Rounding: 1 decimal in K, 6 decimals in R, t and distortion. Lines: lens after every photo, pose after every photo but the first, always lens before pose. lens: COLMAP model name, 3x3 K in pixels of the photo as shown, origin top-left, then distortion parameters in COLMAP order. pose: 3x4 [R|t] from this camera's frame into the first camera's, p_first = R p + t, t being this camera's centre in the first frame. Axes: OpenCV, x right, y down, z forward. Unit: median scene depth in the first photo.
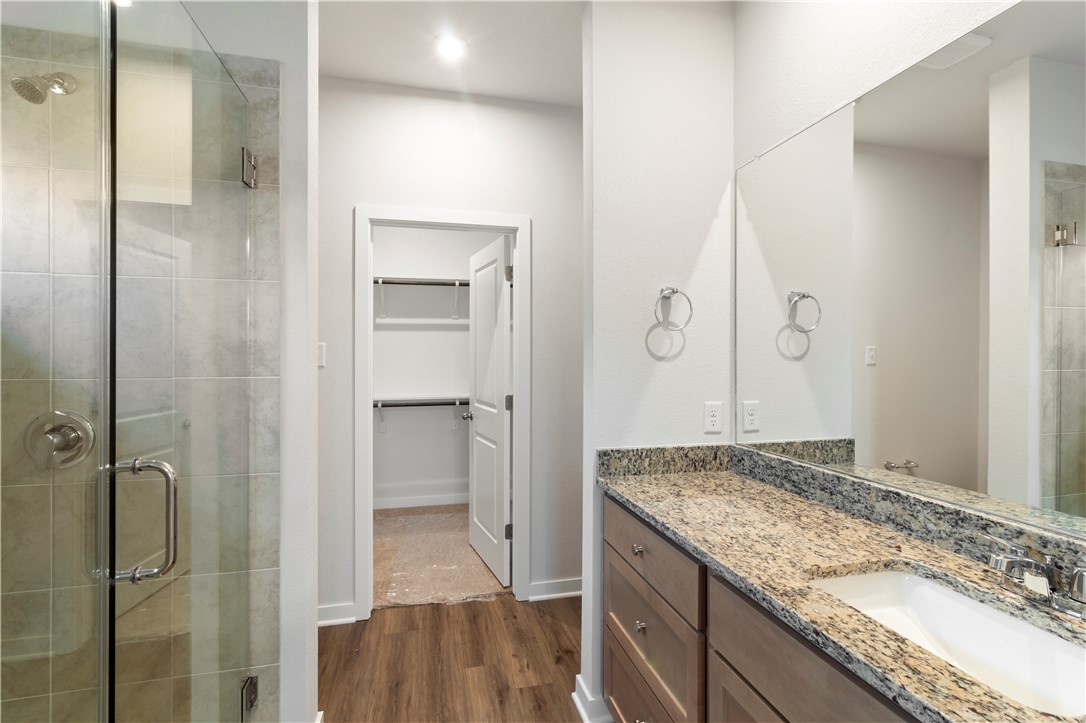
lens RADIAL K [[502.1, 0, 544.0], [0, 502.1, 360.3], [0, 0, 1]] dist [0.000684, 0.000351]
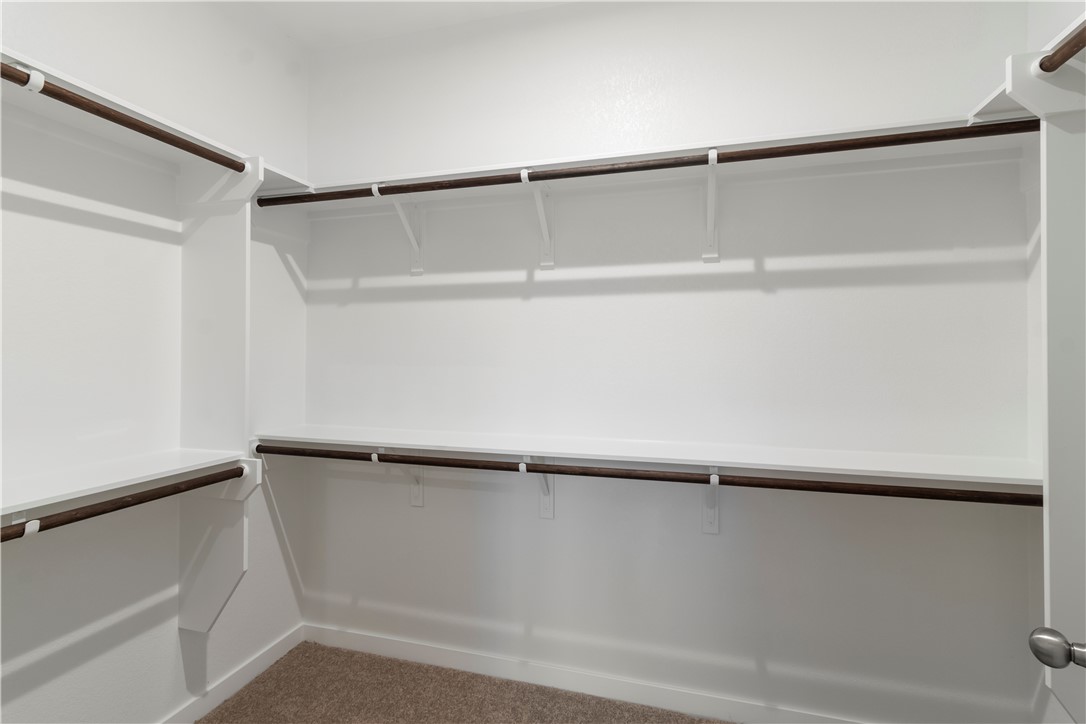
lens RADIAL K [[502.1, 0, 543.2], [0, 502.1, 359.2], [0, 0, 1]] dist [0.000684, 0.000351]
pose [[0.871779, 0.000126, -0.489899, -0.099172], [-0.000815, 0.999999, -0.001193, -0.004771], [0.489899, 0.001440, 0.871778, 0.605903]]
